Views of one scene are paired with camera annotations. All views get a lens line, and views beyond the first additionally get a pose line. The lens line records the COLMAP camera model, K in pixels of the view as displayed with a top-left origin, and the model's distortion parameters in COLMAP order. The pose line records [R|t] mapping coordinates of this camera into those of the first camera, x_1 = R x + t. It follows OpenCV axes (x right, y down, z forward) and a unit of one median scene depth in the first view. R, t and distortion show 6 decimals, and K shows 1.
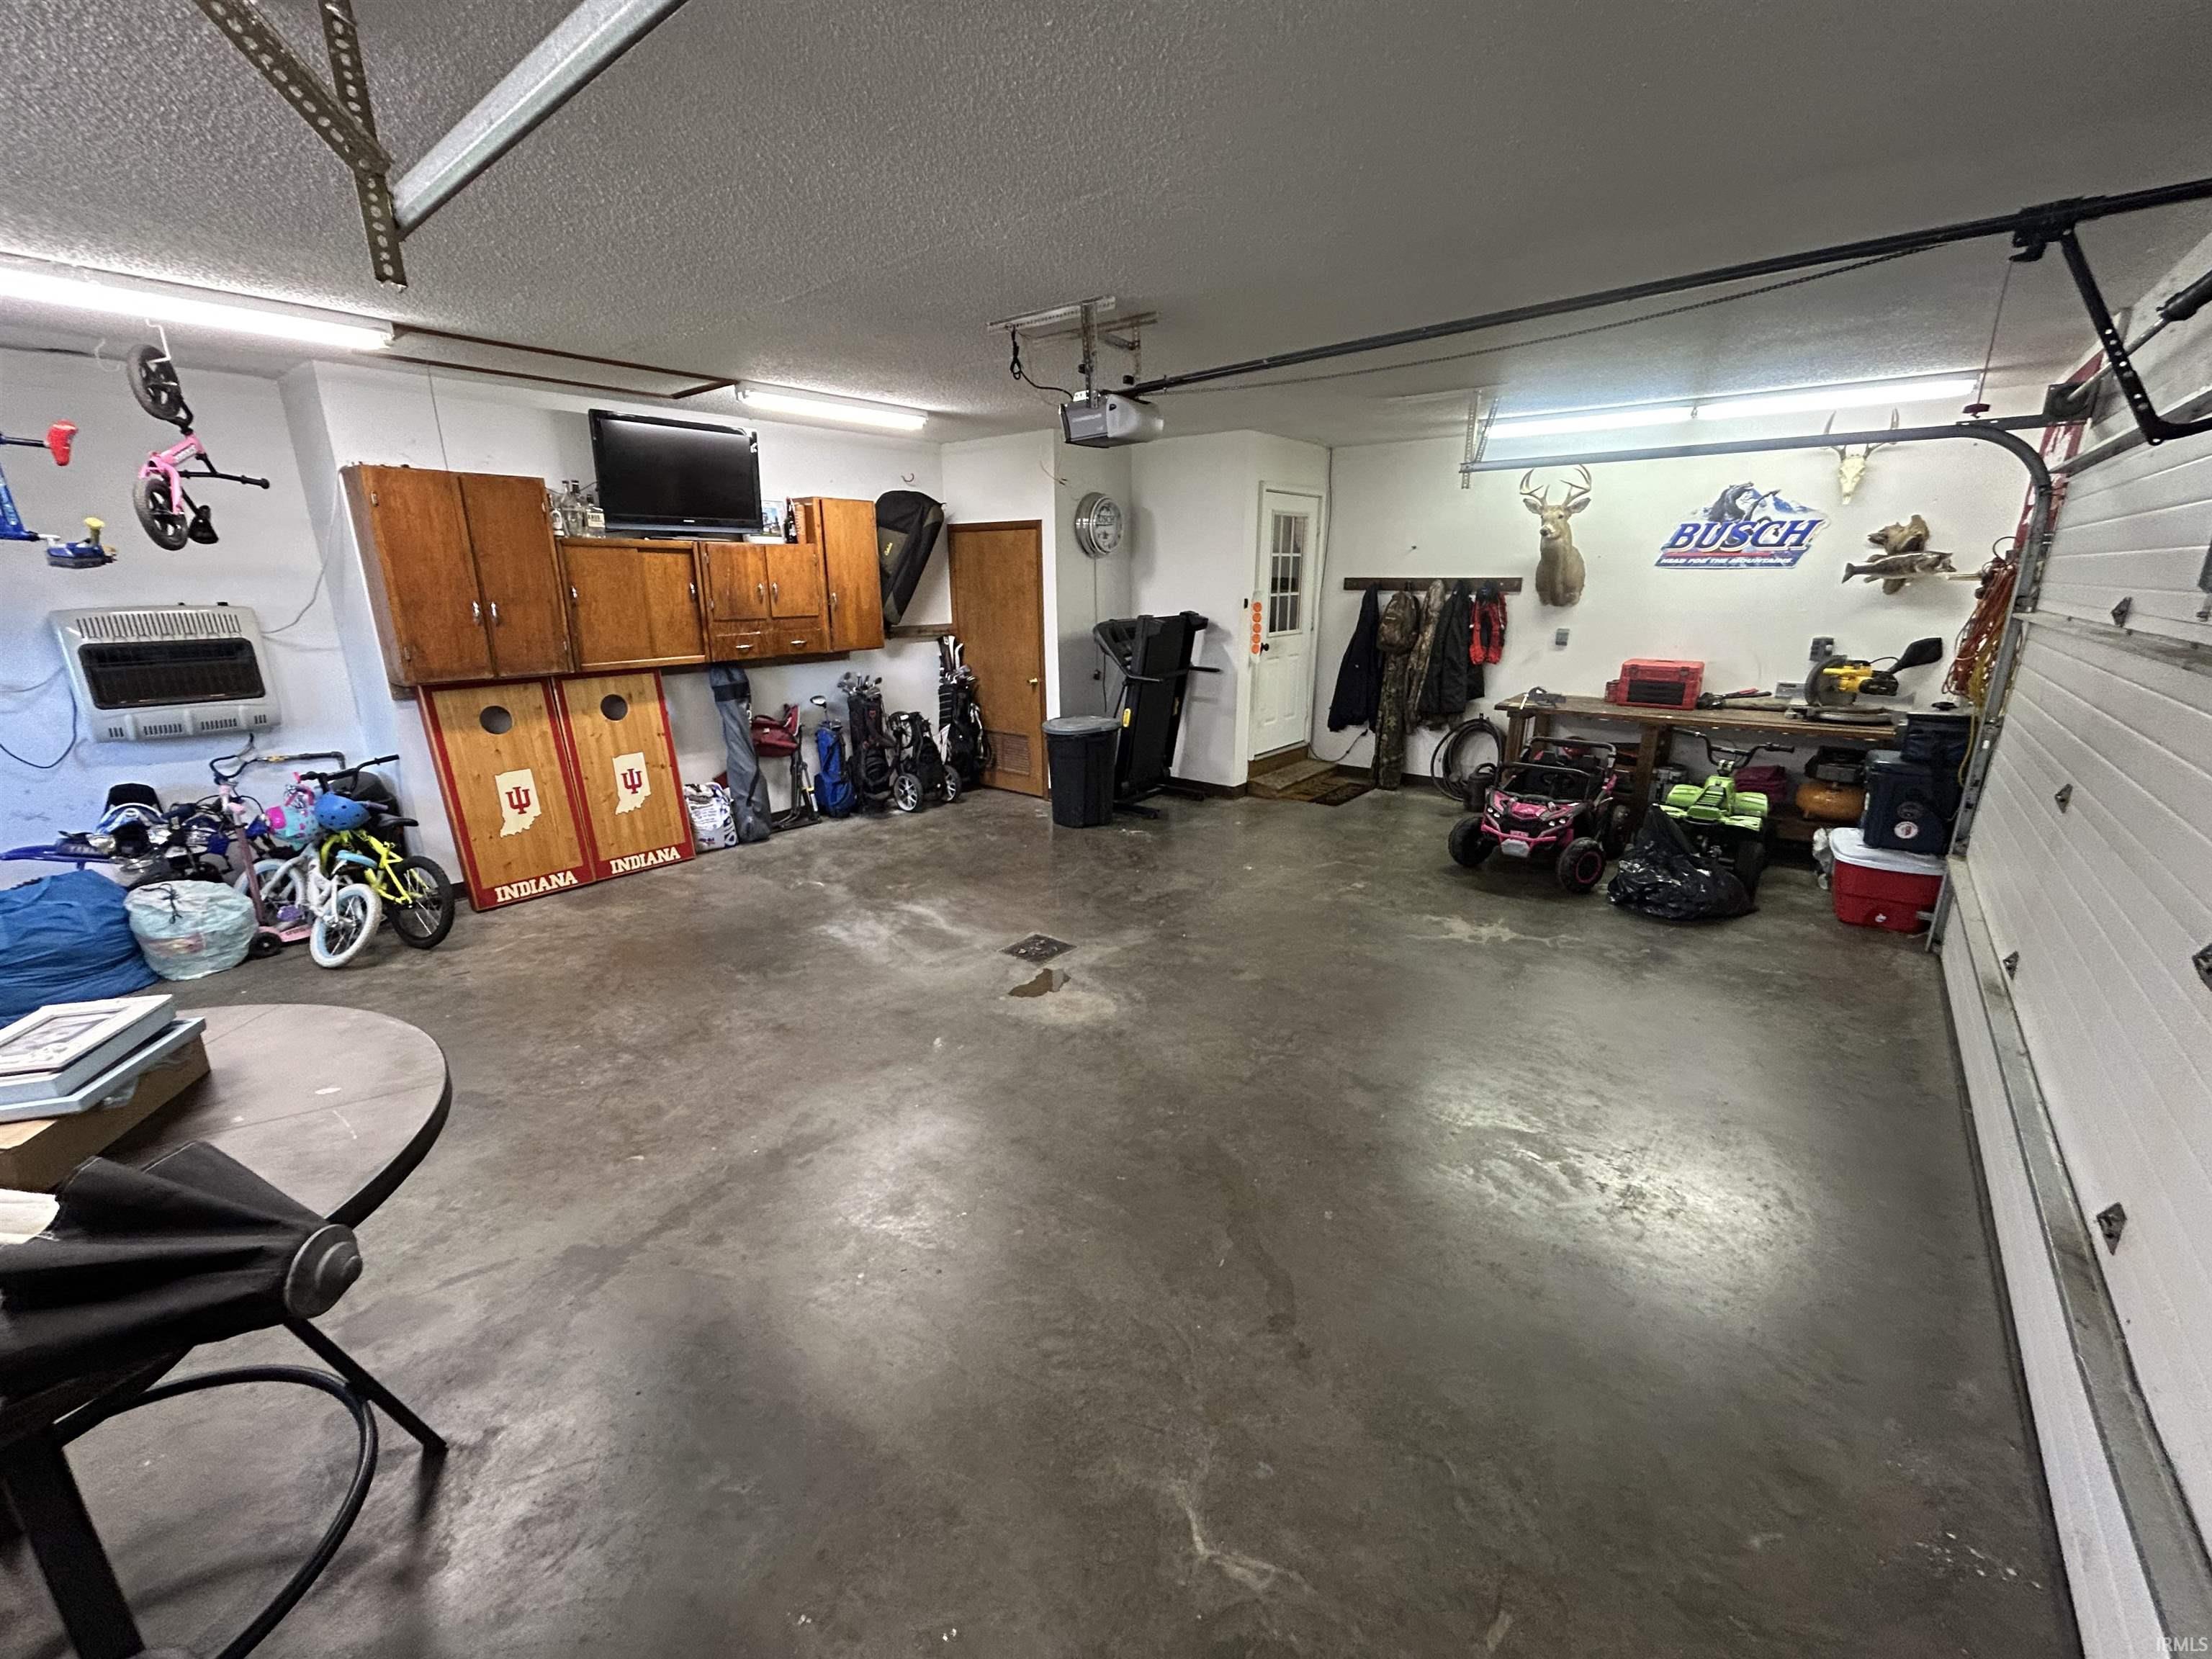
lens RADIAL K [[900.0, 0, 1106.0], [0, 900.0, 829.5], [0, 0, 1]] dist [-0.001445, 0.000919]
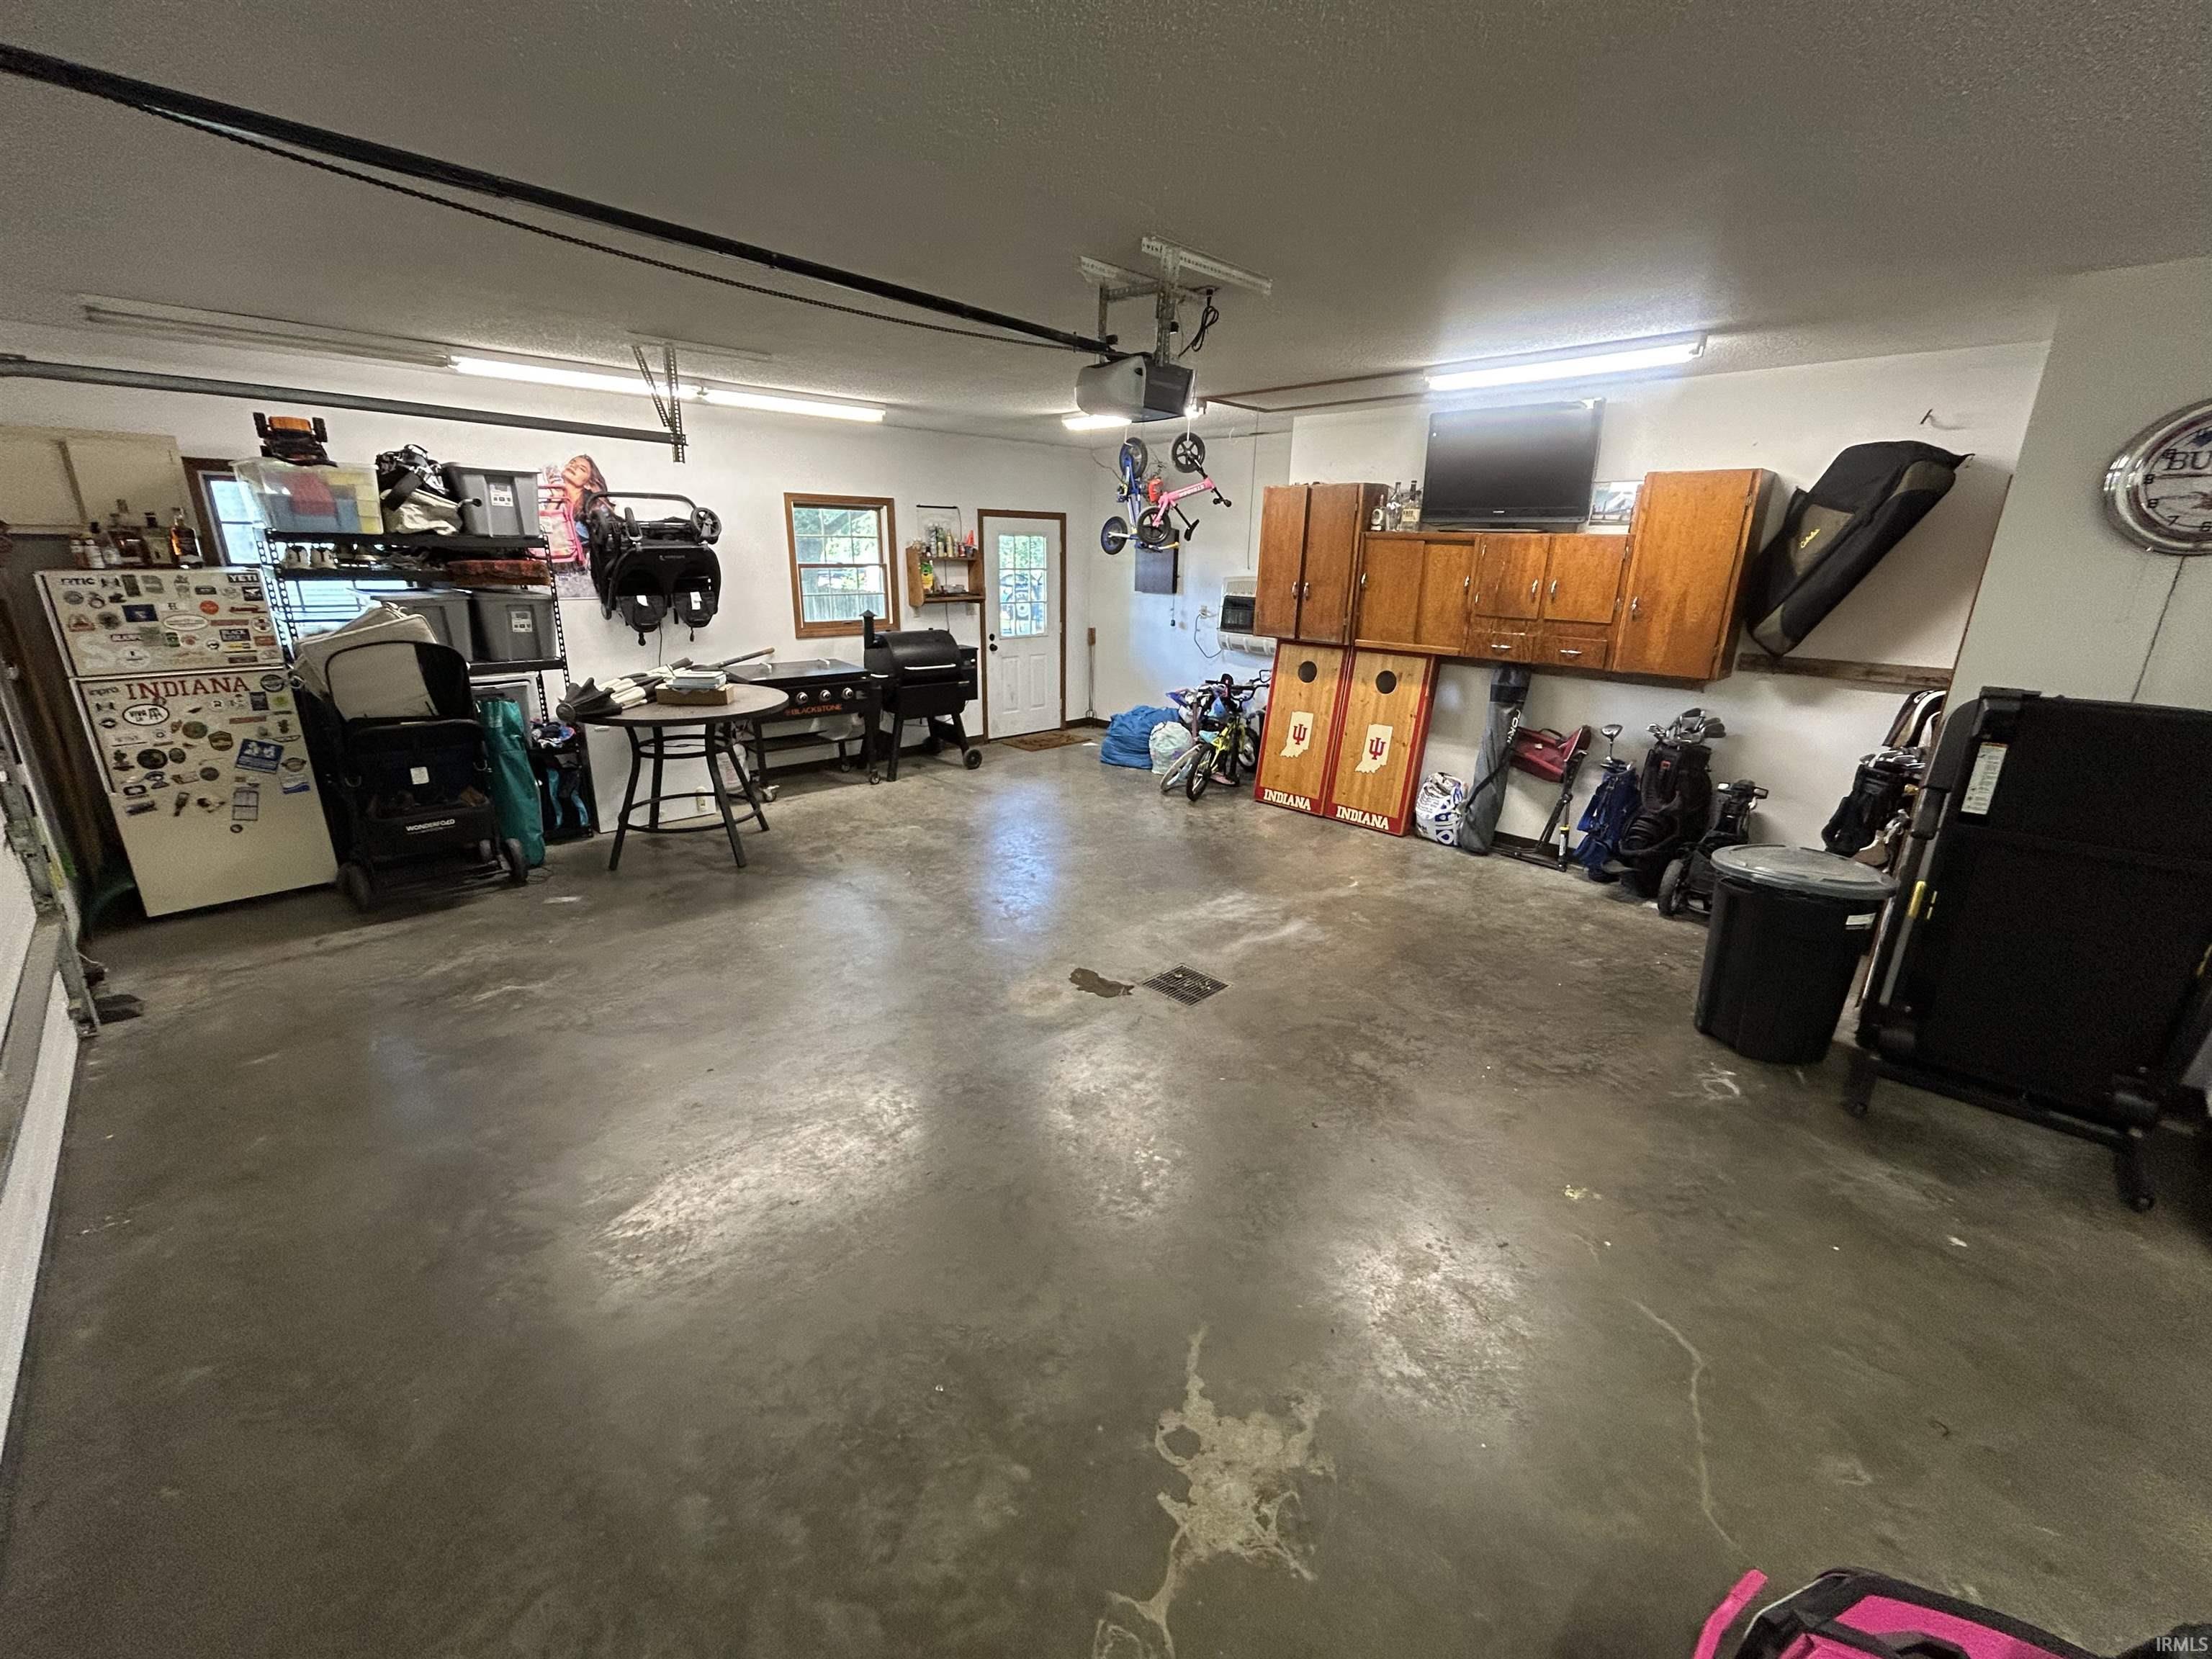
lens RADIAL K [[900.0, 0, 1106.0], [0, 900.0, 829.5], [0, 0, 1]] dist [-0.001445, 0.000919]
pose [[-0.117176, 0.298888, -0.947067, 0.609337], [-0.289184, 0.902042, 0.320458, -0.224876], [0.950075, 0.311427, -0.019264, 0.730714]]
